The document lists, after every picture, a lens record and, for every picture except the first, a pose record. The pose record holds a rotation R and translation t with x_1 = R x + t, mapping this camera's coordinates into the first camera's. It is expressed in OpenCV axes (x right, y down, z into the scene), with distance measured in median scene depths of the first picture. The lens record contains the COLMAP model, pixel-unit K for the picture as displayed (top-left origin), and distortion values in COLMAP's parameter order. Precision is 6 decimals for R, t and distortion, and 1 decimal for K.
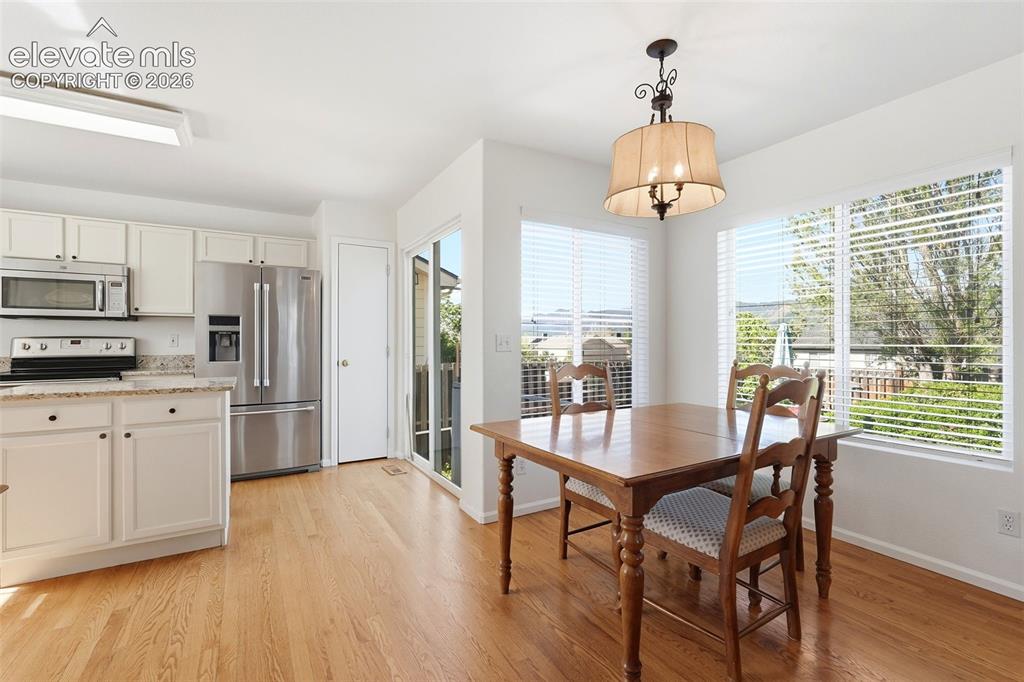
lens RADIAL K [[455.7, 0, 511.8], [0, 455.7, 340.7], [0, 0, 1]] dist [-0.015032, 0.007757]
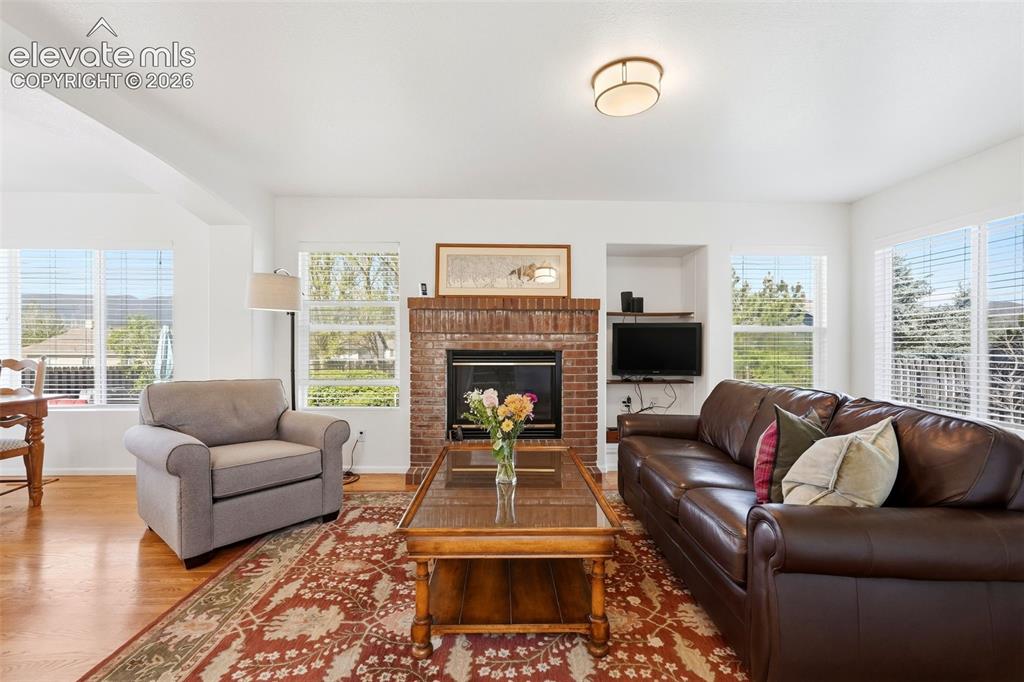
lens RADIAL K [[455.7, 0, 513.4], [0, 455.7, 339.6], [0, 0, 1]] dist [-0.015032, 0.007757]
pose [[0.479948, 0.007321, 0.877267, 0.055176], [-0.005214, 0.999971, -0.005492, -0.006188], [-0.877282, -0.001938, 0.479972, -0.691536]]
